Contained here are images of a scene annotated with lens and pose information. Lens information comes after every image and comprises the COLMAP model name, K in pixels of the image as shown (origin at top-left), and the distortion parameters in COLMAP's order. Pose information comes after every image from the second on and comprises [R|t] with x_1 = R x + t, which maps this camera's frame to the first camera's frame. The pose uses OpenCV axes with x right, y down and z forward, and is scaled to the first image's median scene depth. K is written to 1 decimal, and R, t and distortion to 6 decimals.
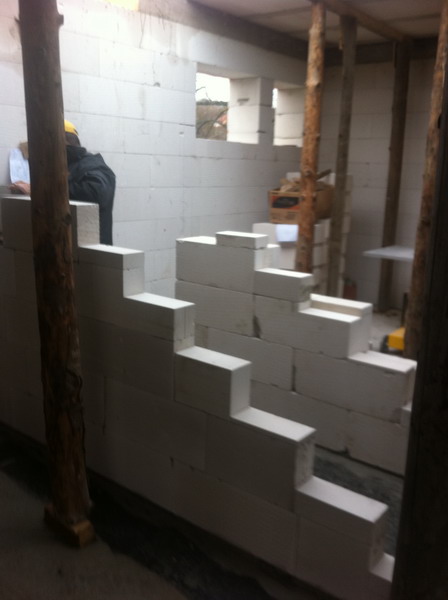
lens RADIAL K [[570.2, 0, 224.0], [0, 570.2, 300.0], [0, 0, 1]] dist [0.011599, -0.209619]
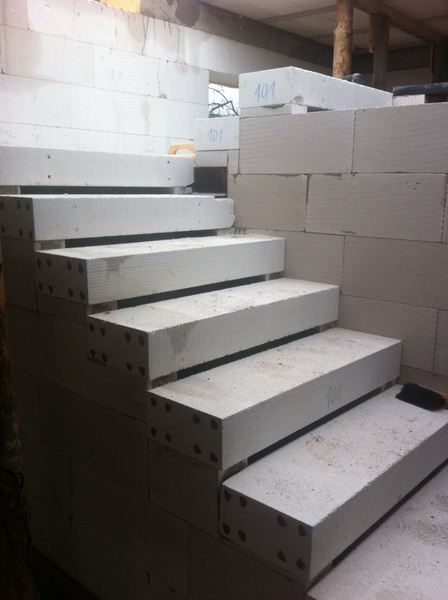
lens RADIAL K [[584.0, 0, 224.0], [0, 584.0, 300.0], [0, 0, 1]] dist [0.043796, -0.250202]
pose [[0.998698, -0.002436, -0.050957, 0.025120], [0.000799, 0.999484, -0.032117, -0.031040], [0.051009, 0.032034, 0.998184, 0.102842]]
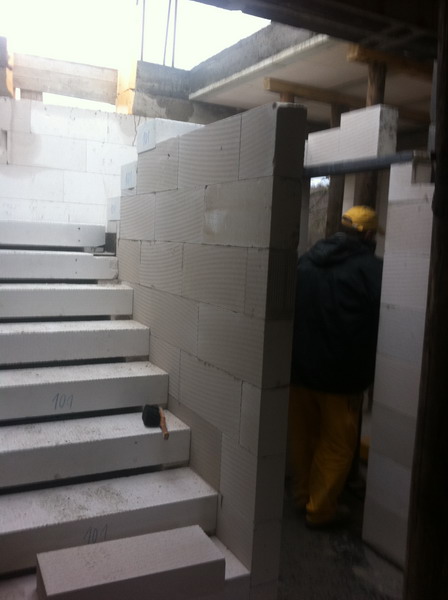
lens RADIAL K [[570.2, 0, 224.0], [0, 570.2, 300.0], [0, 0, 1]] dist [0.011599, -0.209619]
pose [[0.916876, 0.056259, -0.395189, 0.483361], [-0.109428, 0.987516, -0.113301, -0.027311], [0.383881, 0.147128, 0.911586, 0.066182]]
